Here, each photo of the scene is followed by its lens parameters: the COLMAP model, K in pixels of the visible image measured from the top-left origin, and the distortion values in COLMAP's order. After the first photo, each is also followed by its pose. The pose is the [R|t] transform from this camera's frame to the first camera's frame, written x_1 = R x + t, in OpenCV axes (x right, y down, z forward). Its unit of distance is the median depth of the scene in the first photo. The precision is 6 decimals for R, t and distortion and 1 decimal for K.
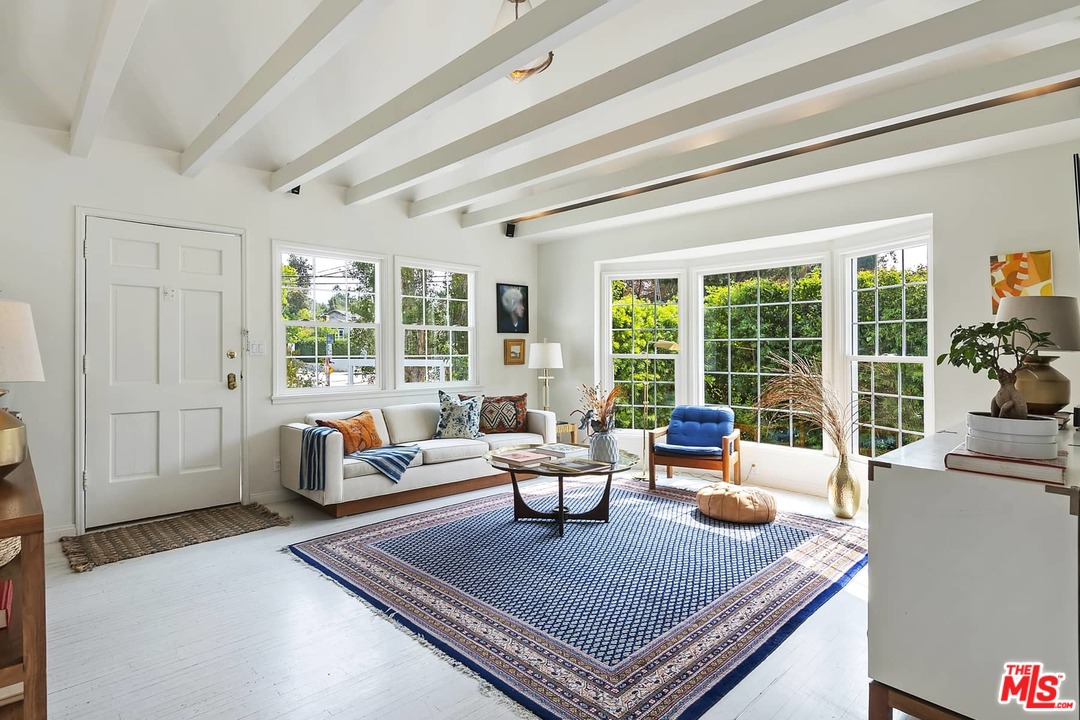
lens RADIAL K [[551.7, 0, 540.0], [0, 551.7, 360.0], [0, 0, 1]] dist [0.000023, -0.000309]
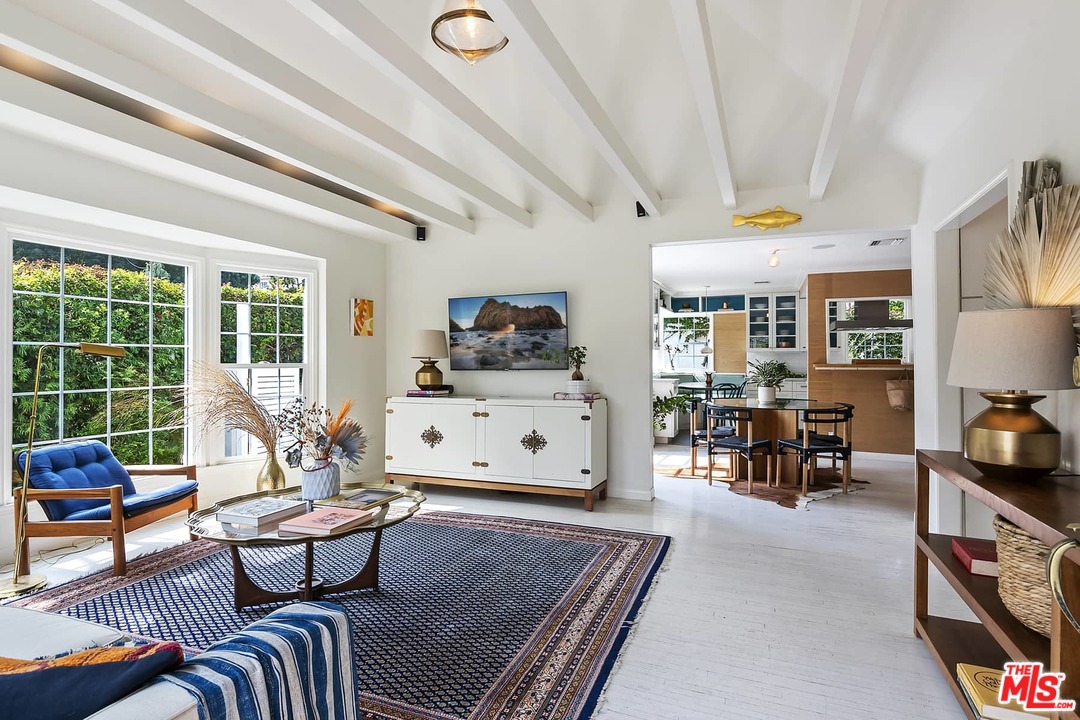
lens RADIAL K [[551.7, 0, 540.0], [0, 551.7, 360.0], [0, 0, 1]] dist [0.000023, -0.000309]
pose [[-0.396505, -0.005075, 0.918018, -0.937467], [0.019941, 0.999701, 0.014140, -0.028252], [-0.917816, 0.023913, -0.396286, 1.282556]]
